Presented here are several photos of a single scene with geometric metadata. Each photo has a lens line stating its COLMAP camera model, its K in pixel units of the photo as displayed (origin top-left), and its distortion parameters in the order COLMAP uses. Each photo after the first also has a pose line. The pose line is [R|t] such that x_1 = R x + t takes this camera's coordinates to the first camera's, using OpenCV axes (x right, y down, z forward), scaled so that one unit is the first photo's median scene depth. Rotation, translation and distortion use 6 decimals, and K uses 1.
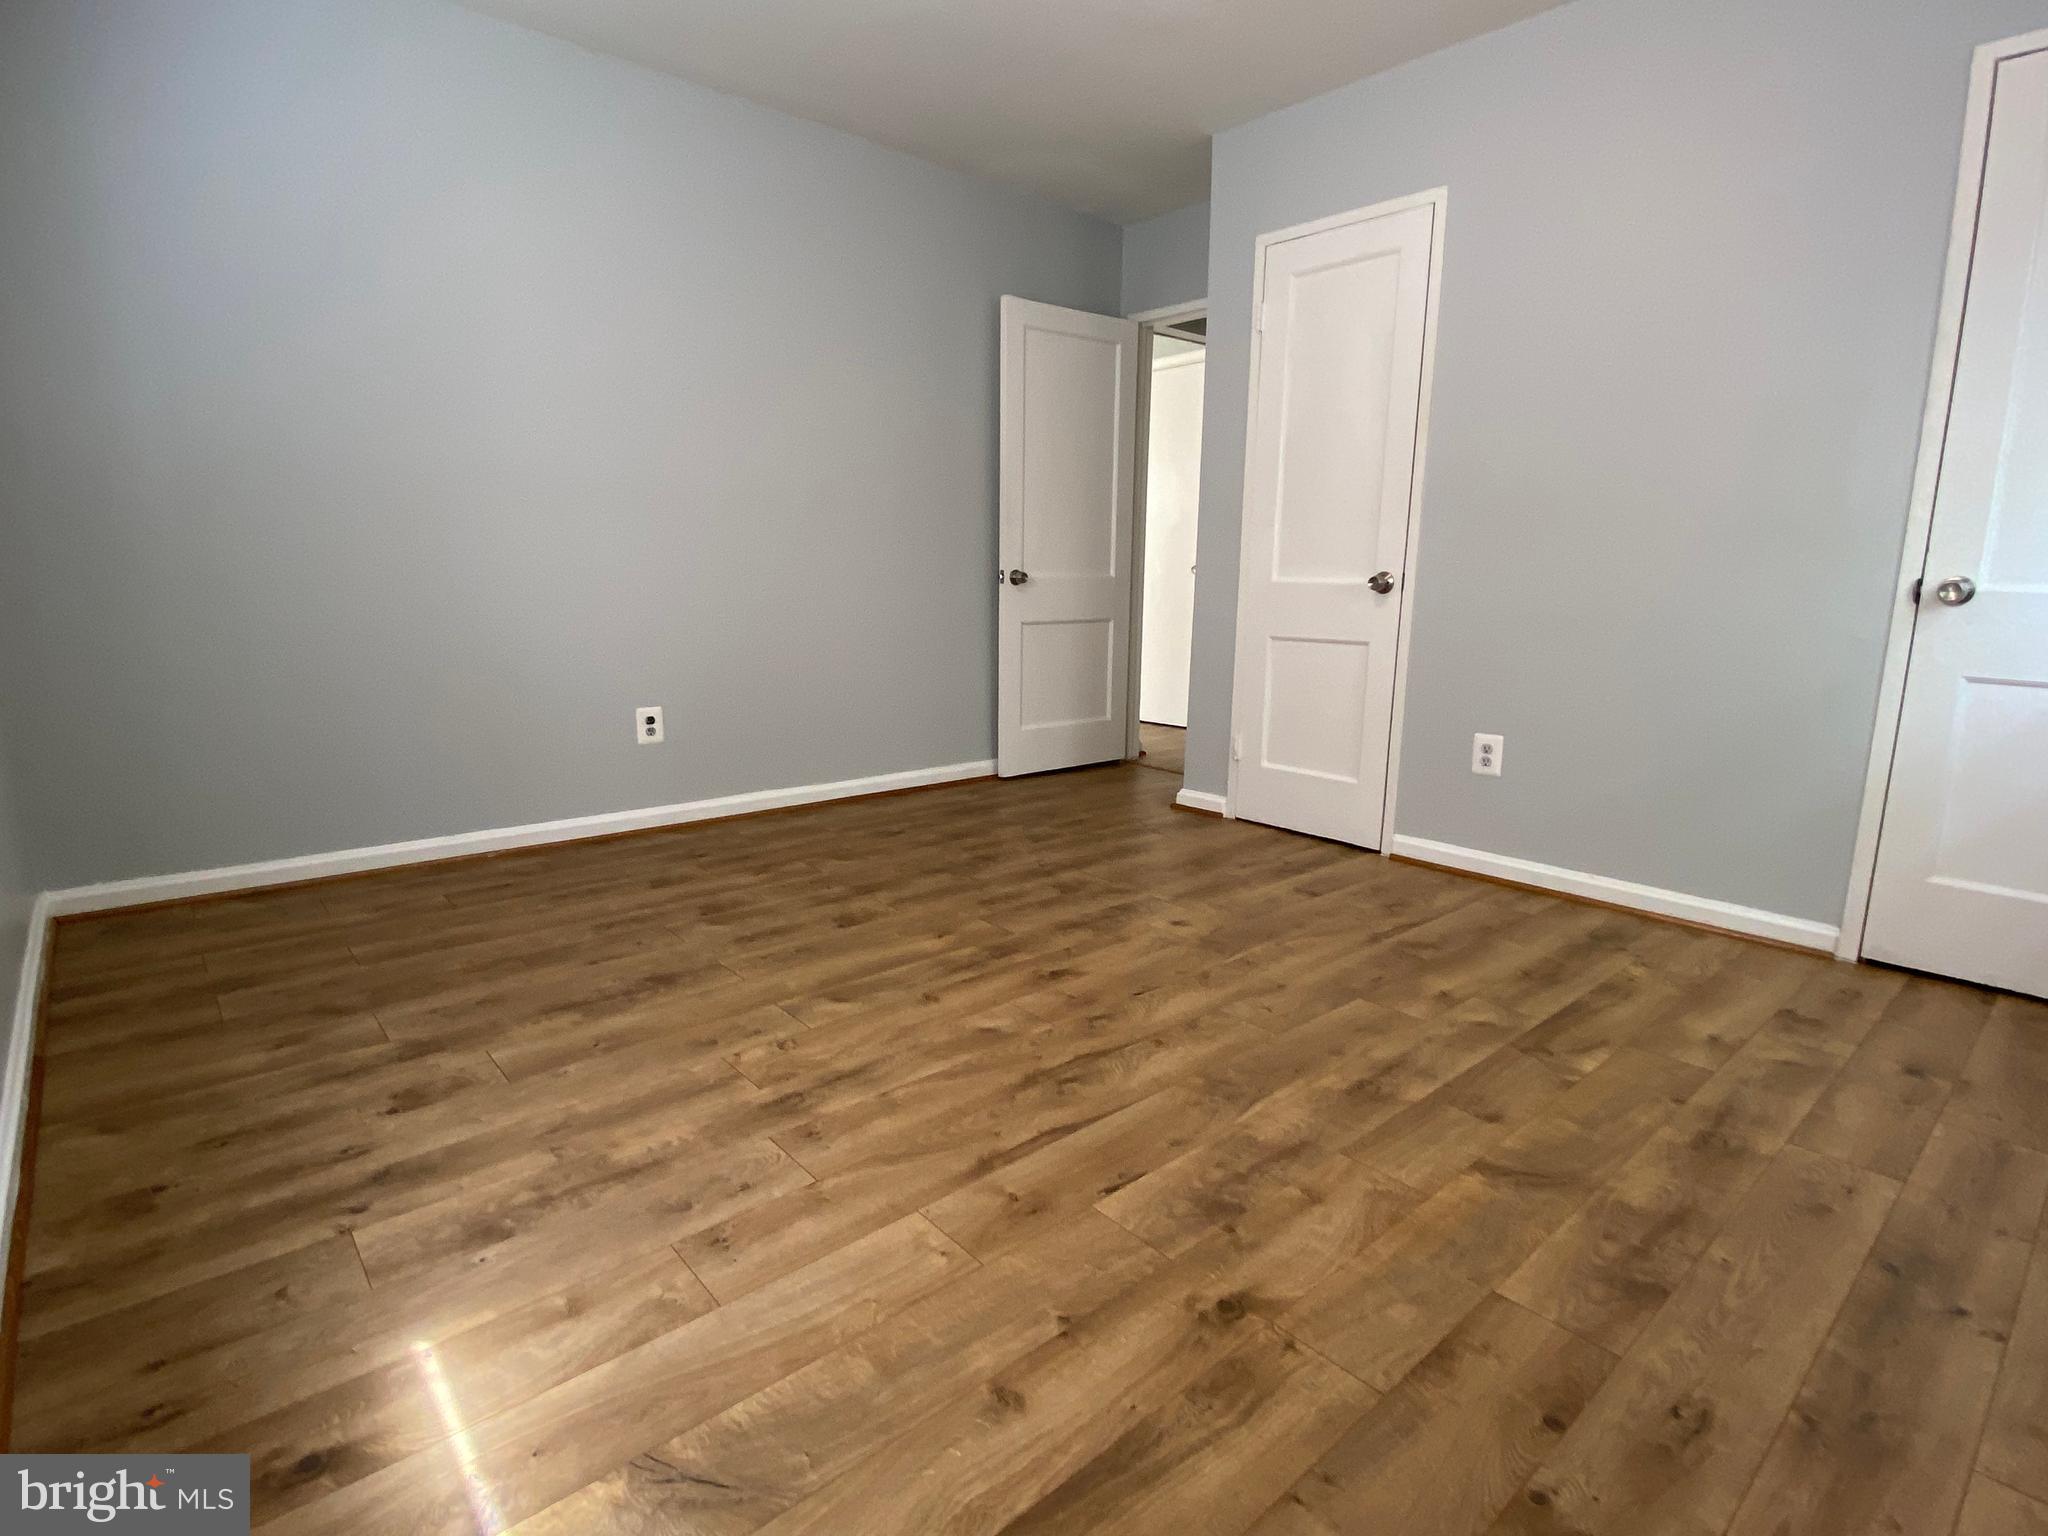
lens RADIAL K [[1024.5, 0, 1022.7], [0, 1024.5, 761.0], [0, 0, 1]] dist [0.013412, -0.011725]
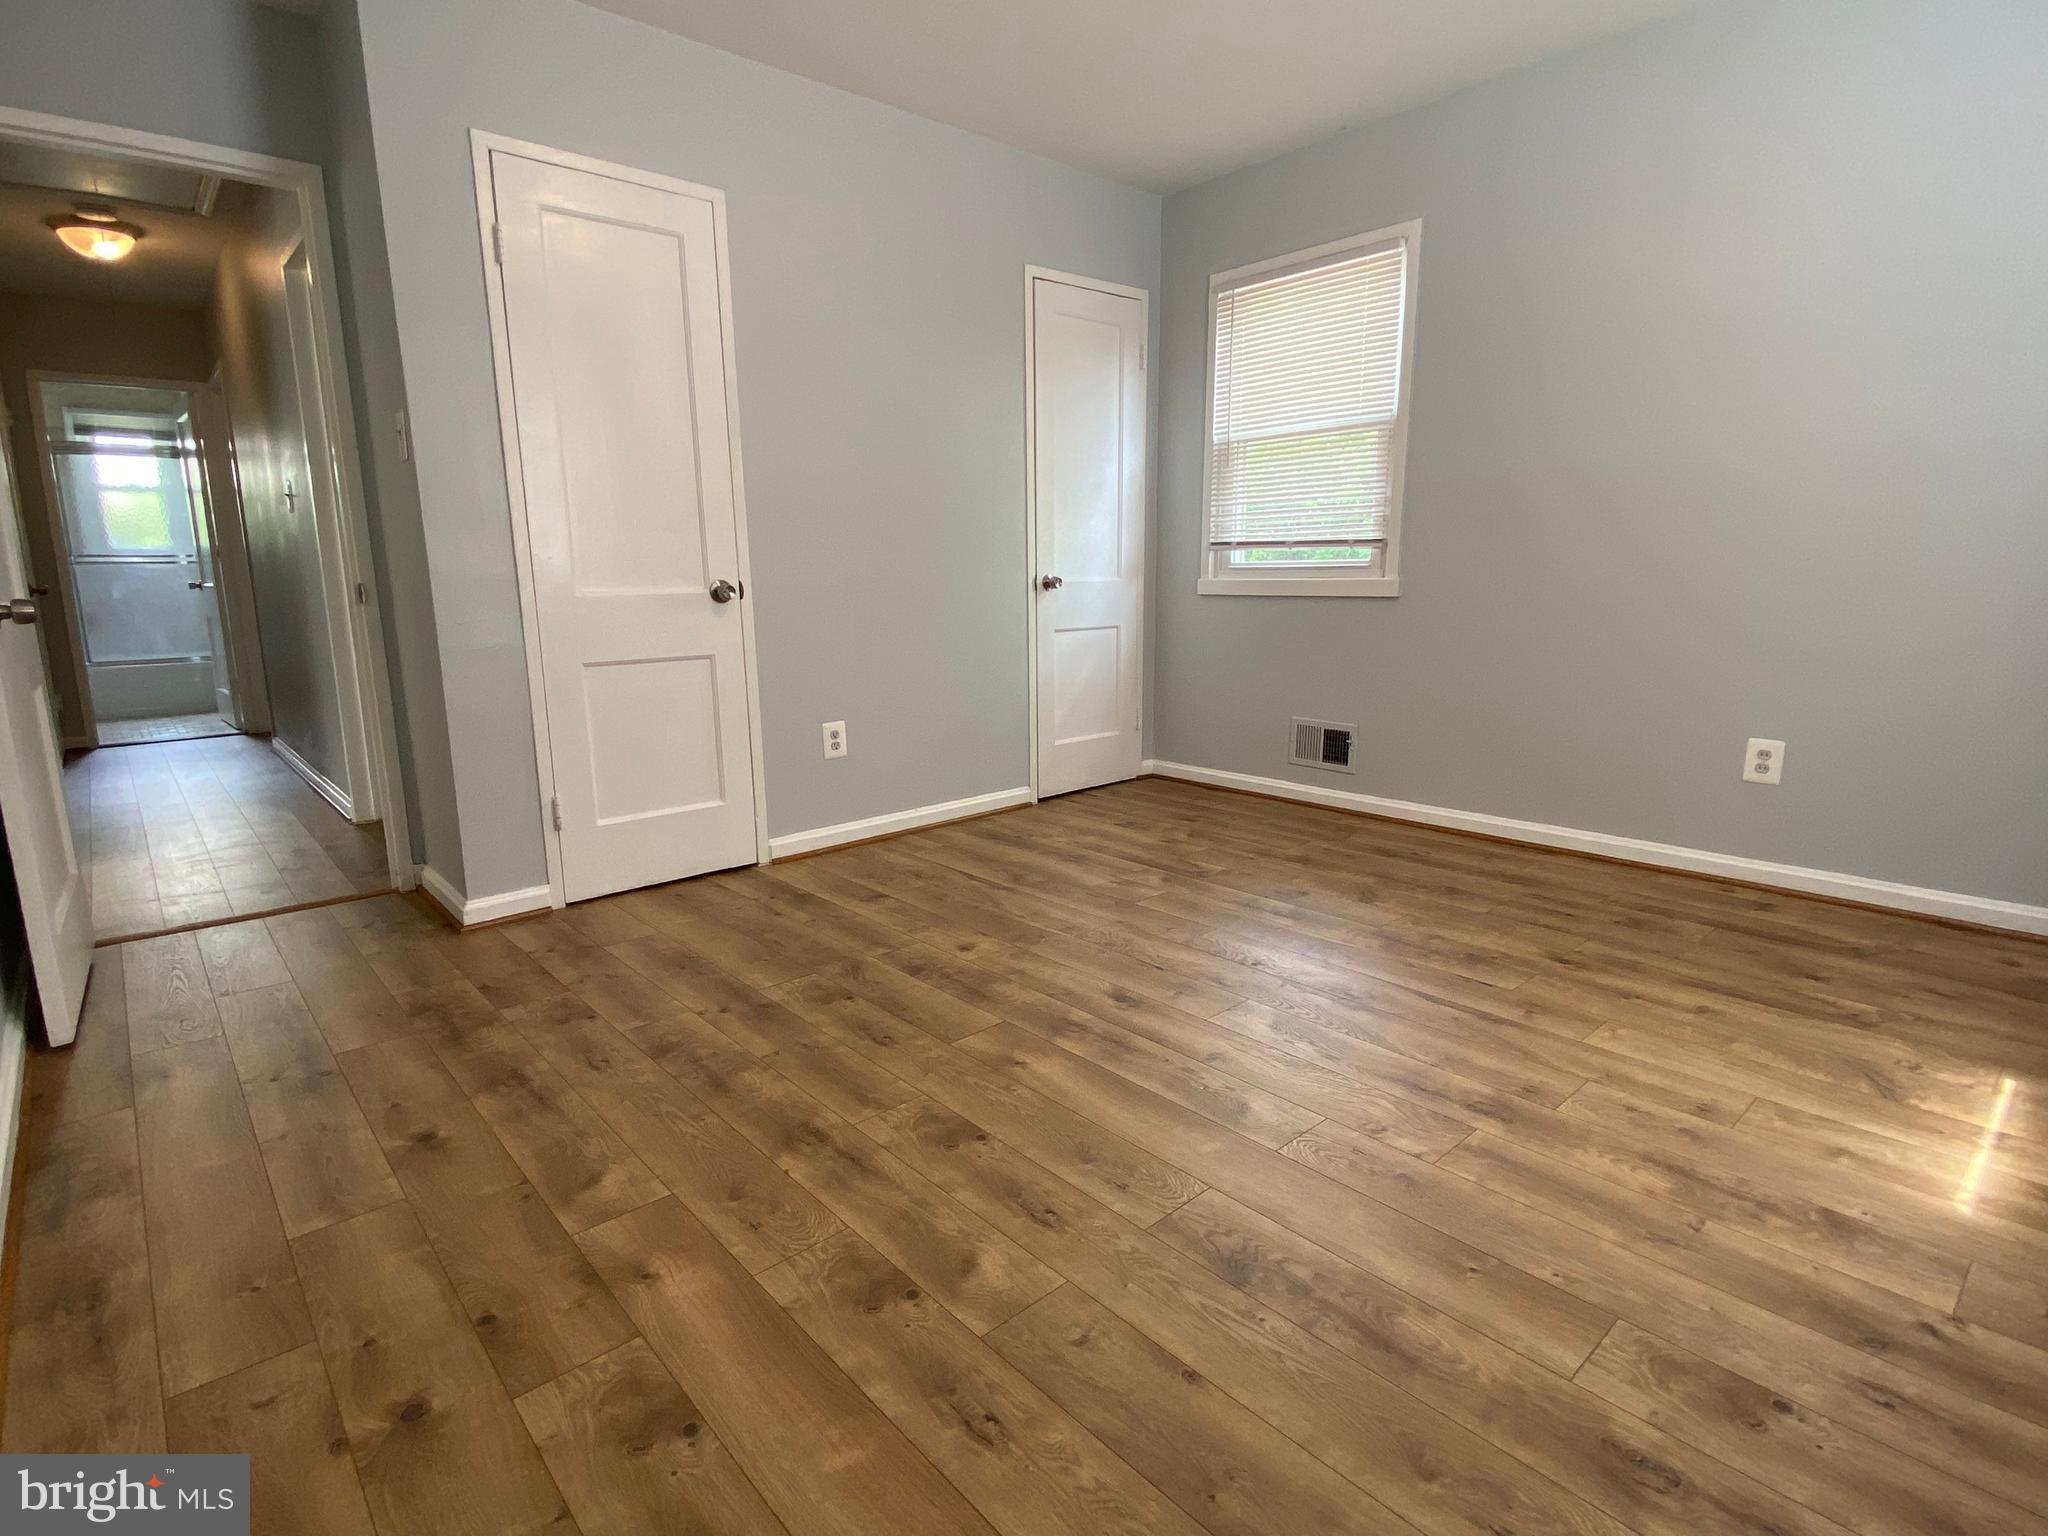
lens RADIAL K [[1024.5, 0, 1005.0], [0, 1024.5, 776.4], [0, 0, 1]] dist [0.013412, -0.011725]
pose [[-0.001153, -0.218397, 0.975859, -0.955370], [0.197011, 0.956685, 0.214338, -0.249615], [-0.980401, 0.192502, 0.041923, 1.124530]]
